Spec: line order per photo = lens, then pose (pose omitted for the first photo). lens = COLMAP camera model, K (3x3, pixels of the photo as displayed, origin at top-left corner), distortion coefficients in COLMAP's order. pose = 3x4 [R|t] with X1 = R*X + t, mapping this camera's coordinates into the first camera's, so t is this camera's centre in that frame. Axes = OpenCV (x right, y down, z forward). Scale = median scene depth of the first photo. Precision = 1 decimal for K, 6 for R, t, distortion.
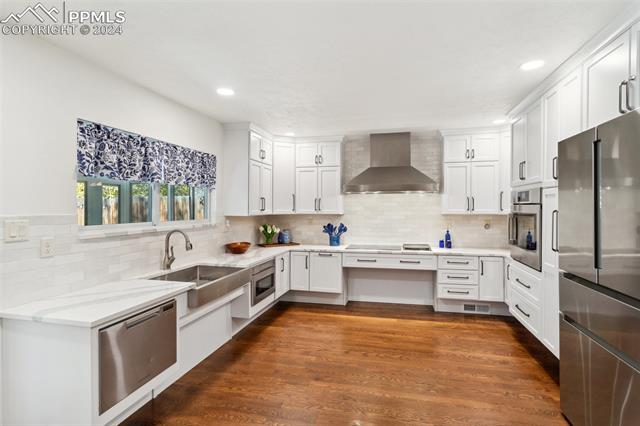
lens RADIAL K [[321.9, 0, 321.1], [0, 321.9, 208.1], [0, 0, 1]] dist [0.000850, 0.000085]
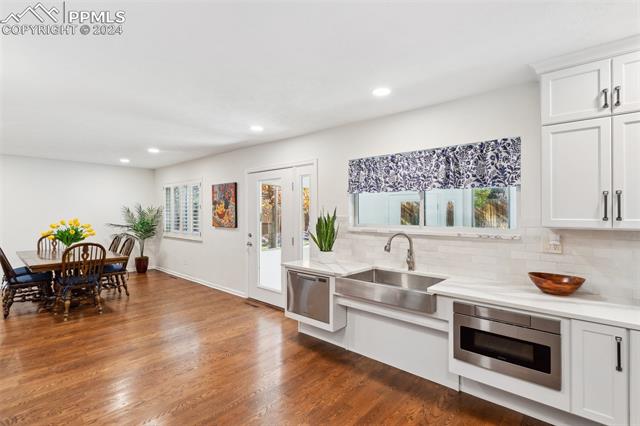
lens RADIAL K [[300.9, 0, 319.1], [0, 300.9, 206.8], [0, 0, 1]] dist [-0.004525, -0.000458]
pose [[-0.455759, -0.019186, -0.889896, 0.387960], [-0.004451, 0.999804, -0.019276, 0.000355], [0.890092, -0.004824, -0.455756, 0.827352]]
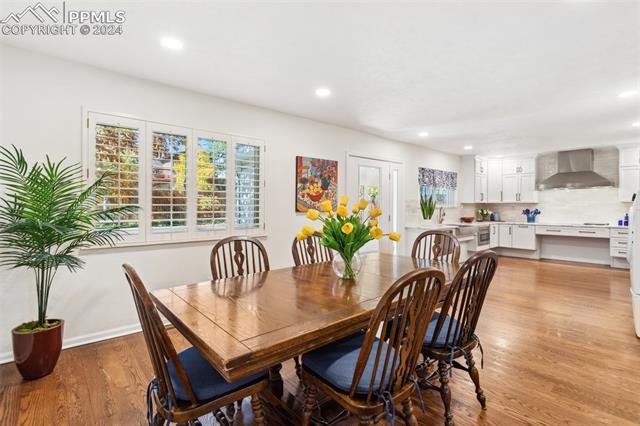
lens RADIAL K [[300.9, 0, 319.1], [0, 300.9, 206.8], [0, 0, 1]] dist [-0.004525, -0.000458]
pose [[0.812979, 0.003944, -0.582280, 0.059761], [-0.003327, 0.999992, 0.002128, 0.042800], [0.582284, 0.000207, 0.812985, -0.904330]]
